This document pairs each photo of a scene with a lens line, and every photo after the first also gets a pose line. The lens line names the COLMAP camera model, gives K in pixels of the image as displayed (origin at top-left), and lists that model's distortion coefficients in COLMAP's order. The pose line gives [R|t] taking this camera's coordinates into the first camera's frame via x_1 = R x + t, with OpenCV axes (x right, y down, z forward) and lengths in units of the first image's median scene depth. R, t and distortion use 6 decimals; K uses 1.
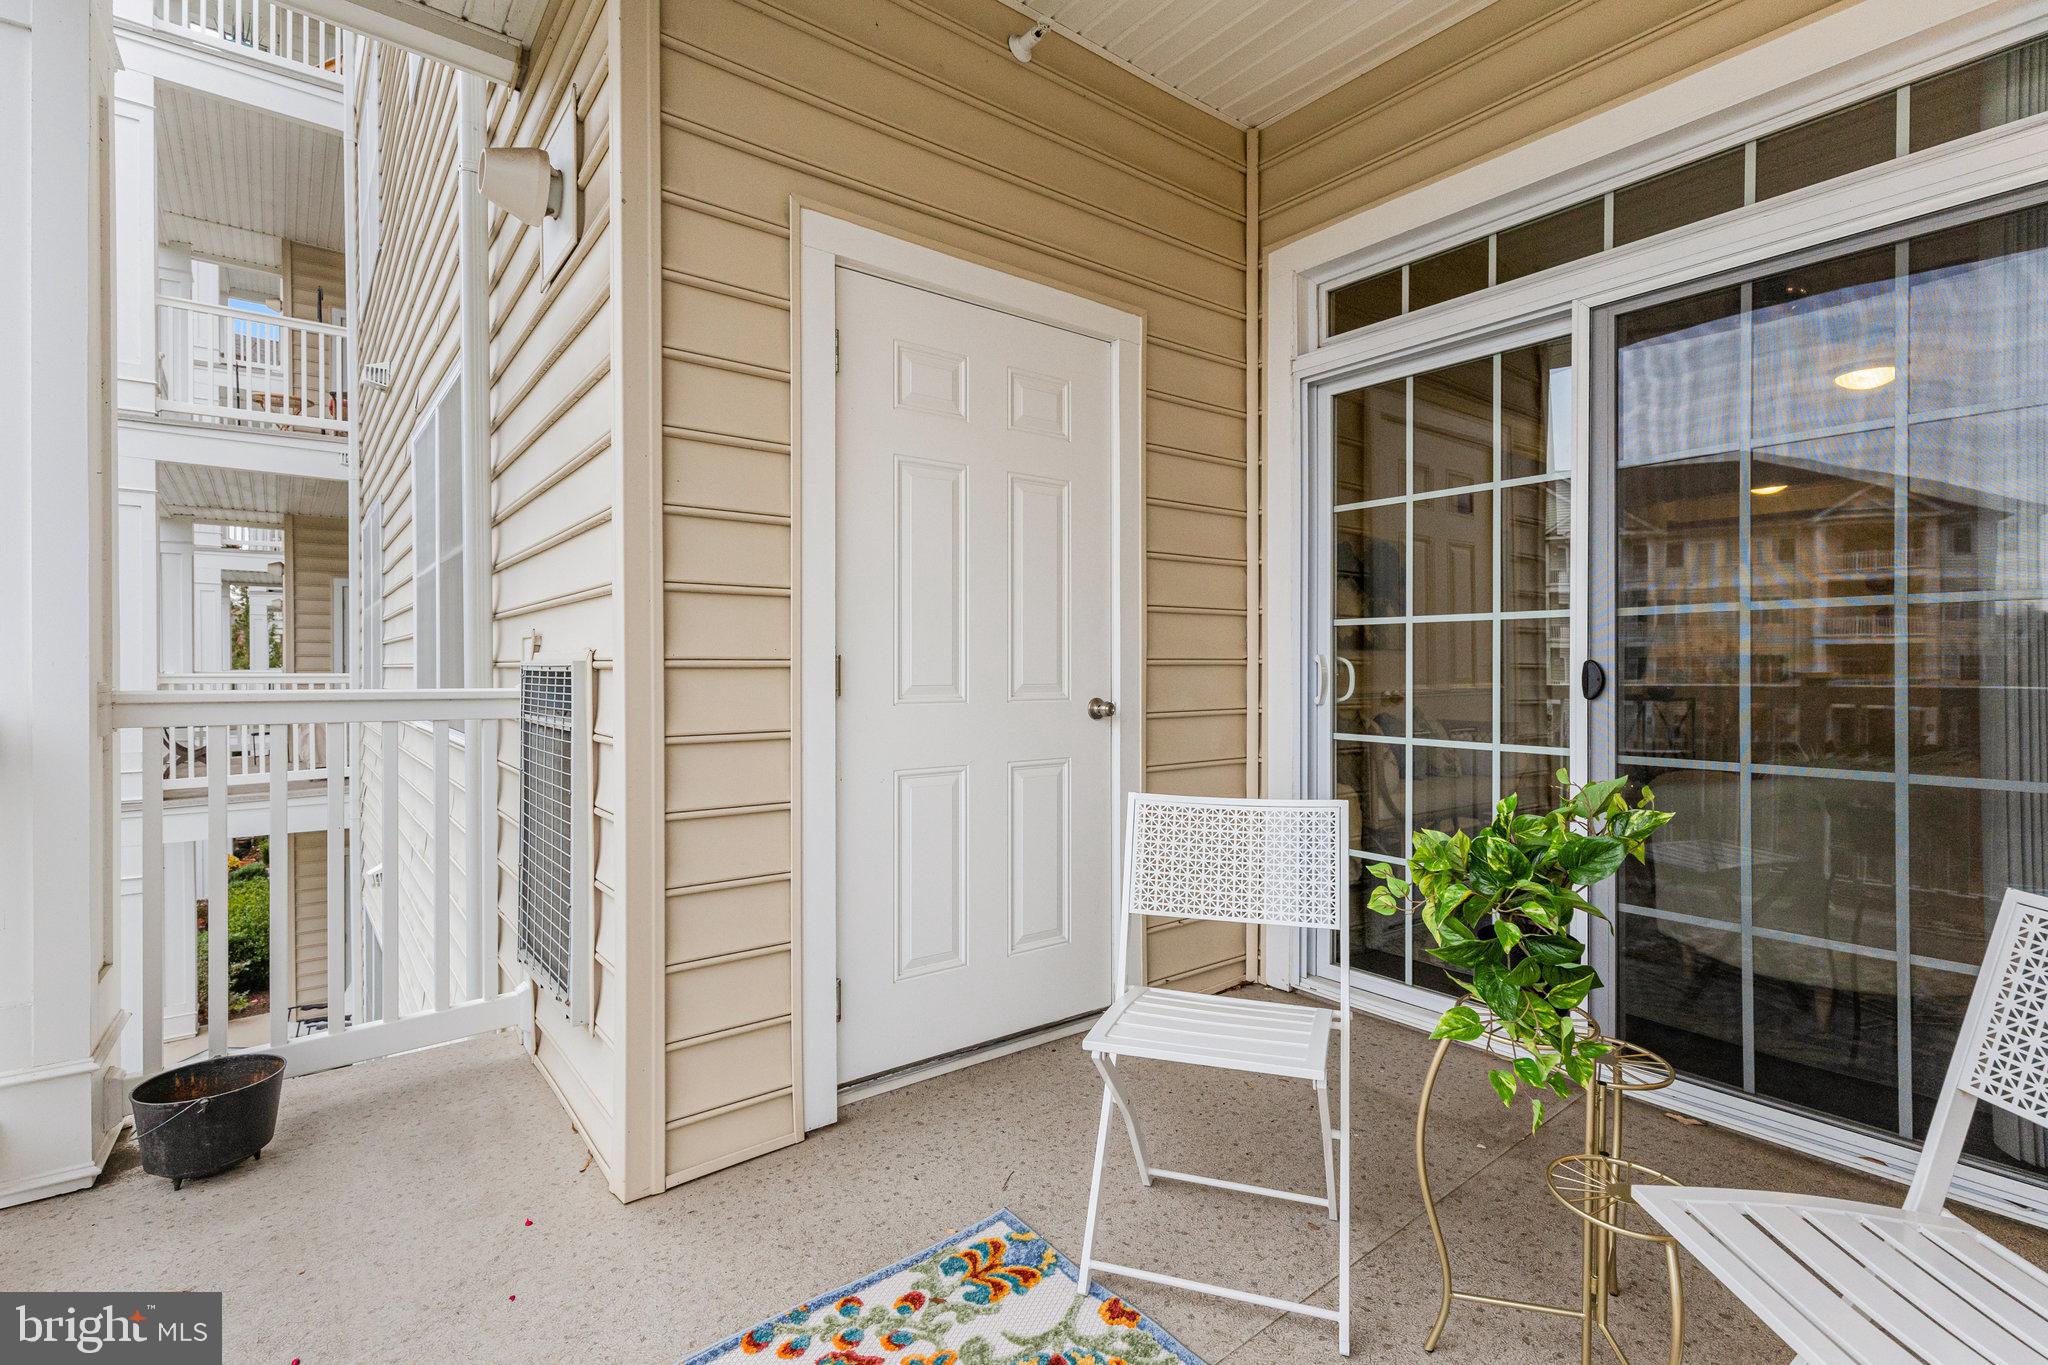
lens RADIAL K [[947.3, 0, 1024.0], [0, 947.3, 682.5], [0, 0, 1]] dist [0.002958, 0.000496]
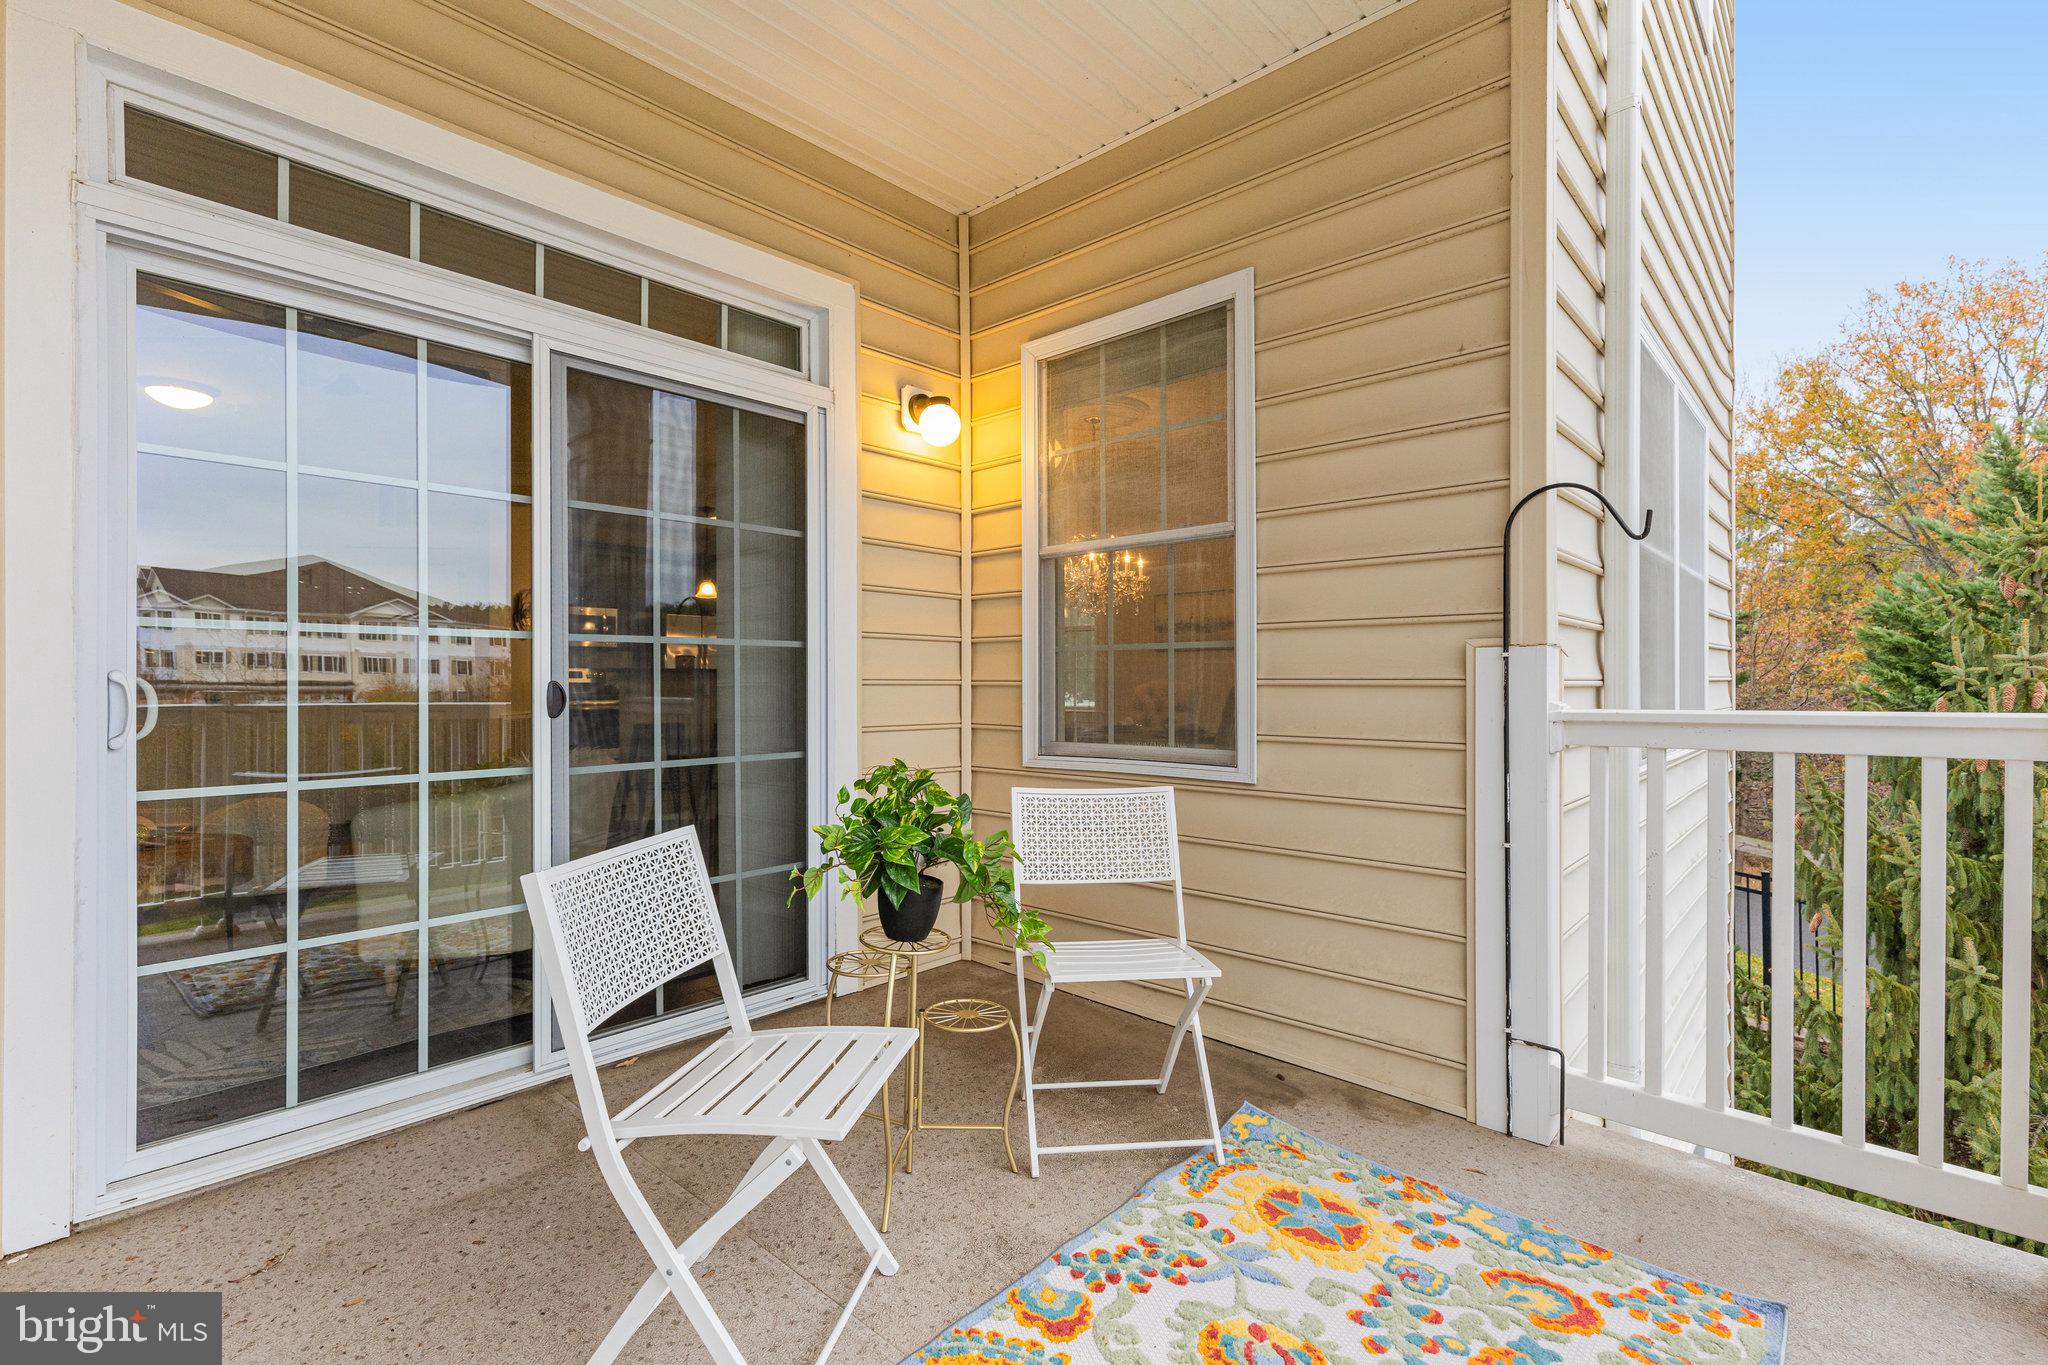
lens RADIAL K [[947.3, 0, 1024.0], [0, 947.3, 682.5], [0, 0, 1]] dist [0.002958, 0.000496]
pose [[-0.169622, 0.001105, 0.985509, -0.604873], [0.018112, 0.999834, 0.001997, -0.014469], [-0.985343, 0.018188, -0.169613, 0.752518]]
